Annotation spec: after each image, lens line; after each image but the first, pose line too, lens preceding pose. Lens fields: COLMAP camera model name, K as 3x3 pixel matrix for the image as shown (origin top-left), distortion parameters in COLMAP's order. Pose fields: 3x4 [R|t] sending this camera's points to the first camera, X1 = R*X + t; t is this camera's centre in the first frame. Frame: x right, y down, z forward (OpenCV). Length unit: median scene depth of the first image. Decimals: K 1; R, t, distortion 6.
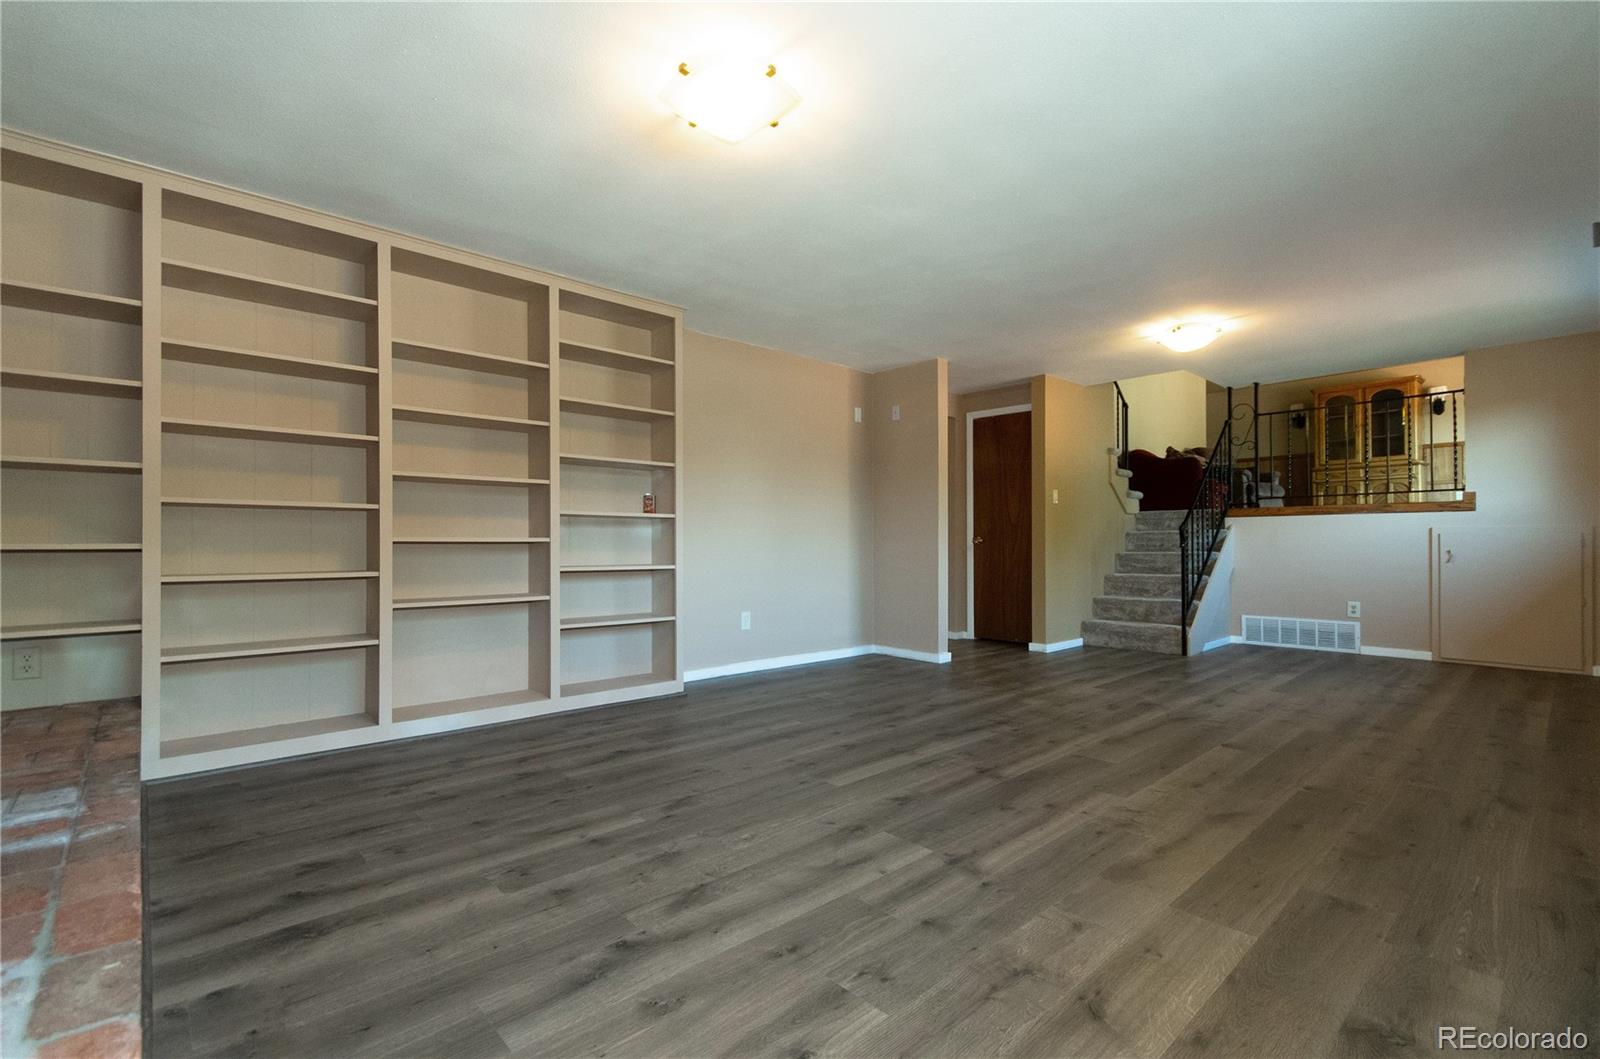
lens RADIAL K [[700.9, 0, 775.0], [0, 700.9, 541.2], [0, 0, 1]] dist [-0.002689, -0.001839]
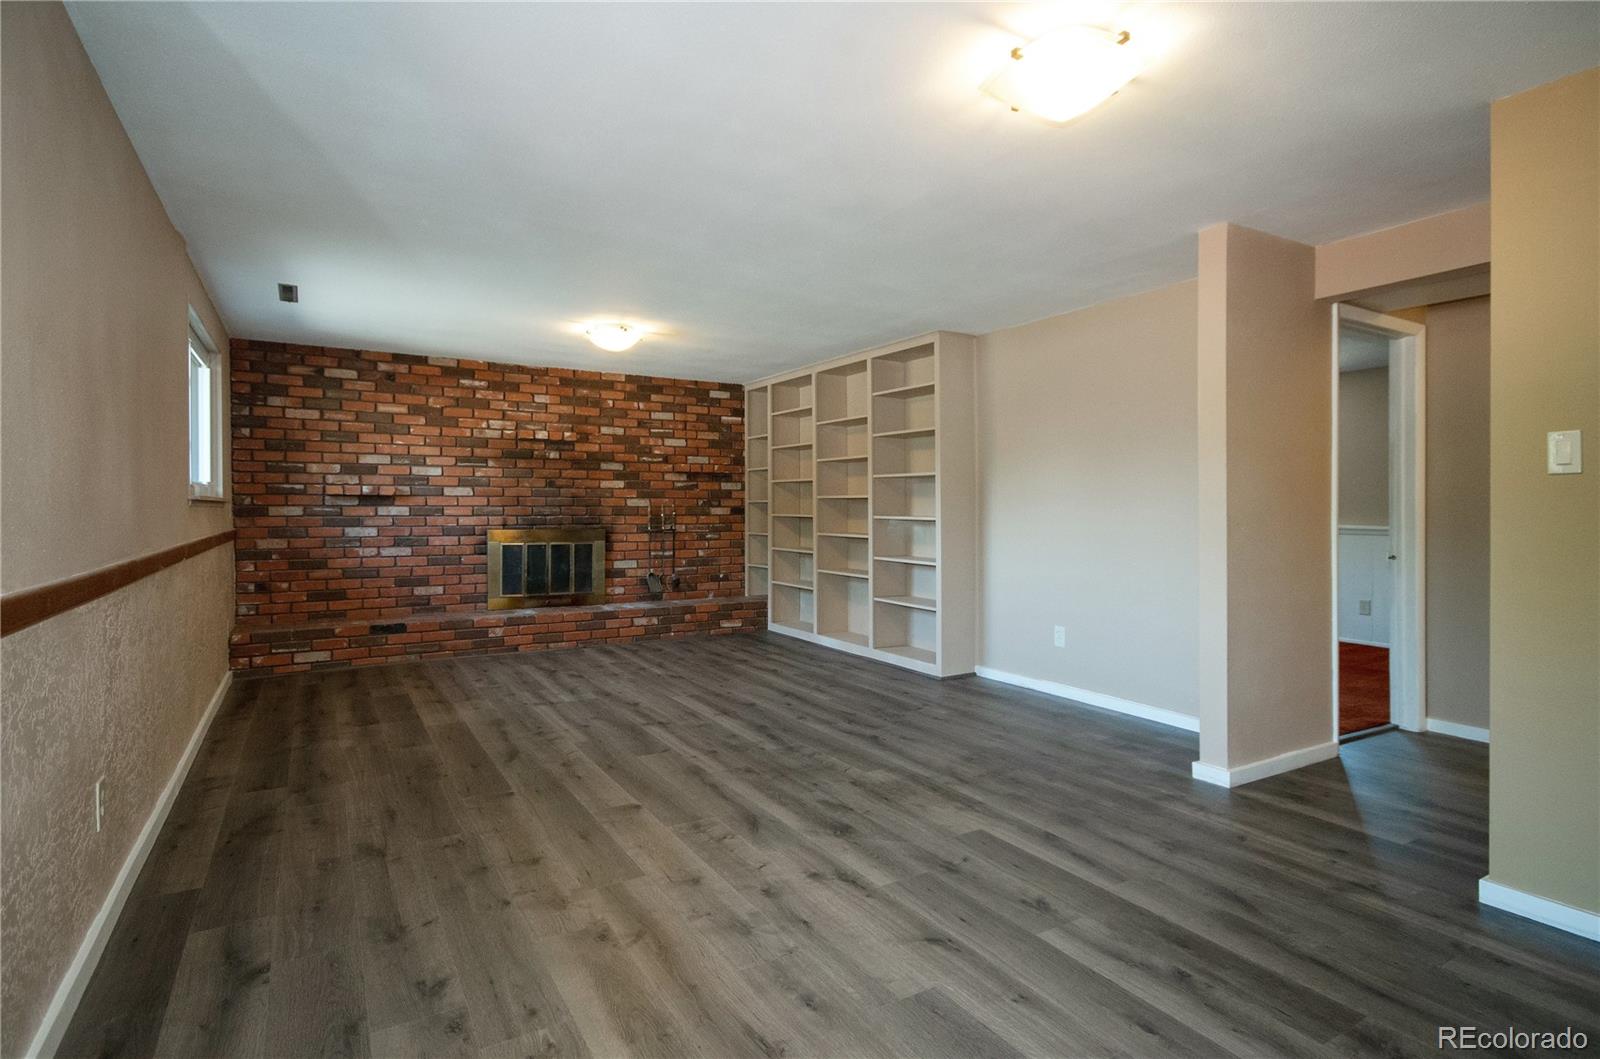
lens RADIAL K [[819.0, 0, 798.7], [0, 819.0, 514.8], [0, 0, 1]] dist [0.004266, 0.000701]
pose [[-0.176734, 0.010717, -0.984200, 1.588509], [0.000822, 0.999942, 0.010741, -0.073088], [0.984258, 0.001089, -0.176732, 1.372364]]
